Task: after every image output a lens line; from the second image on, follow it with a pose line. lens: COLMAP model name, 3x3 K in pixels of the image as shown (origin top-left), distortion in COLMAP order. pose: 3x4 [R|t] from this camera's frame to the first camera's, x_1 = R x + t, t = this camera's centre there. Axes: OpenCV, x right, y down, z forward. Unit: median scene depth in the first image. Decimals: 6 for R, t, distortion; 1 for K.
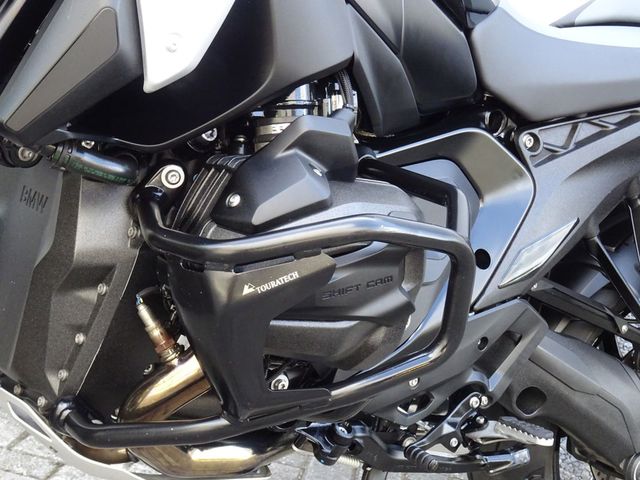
lens RADIAL K [[1134.6, 0, 321.0], [0, 1134.6, 240.0], [0, 0, 1]] dist [-0.111749, 0.000000]
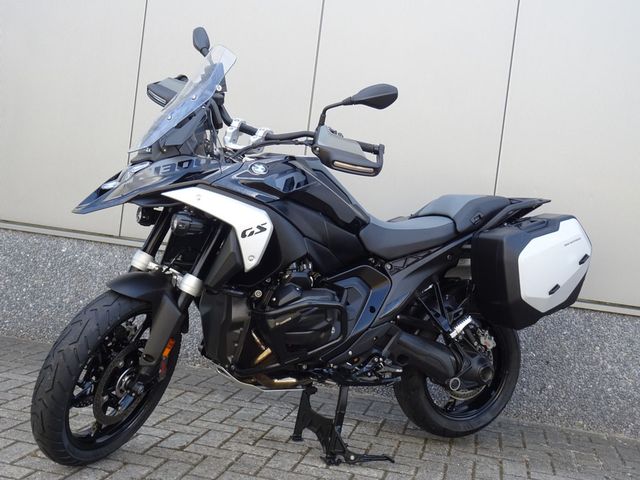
lens RADIAL K [[792.0, 0, 319.2], [0, 792.0, 239.9], [0, 0, 1]] dist [-0.084734, 0.000000]
pose [[0.984613, -0.107867, -0.137488, 0.384533], [0.094244, 0.990307, -0.102030, 0.042261], [0.147161, 0.087503, 0.985234, -1.296226]]
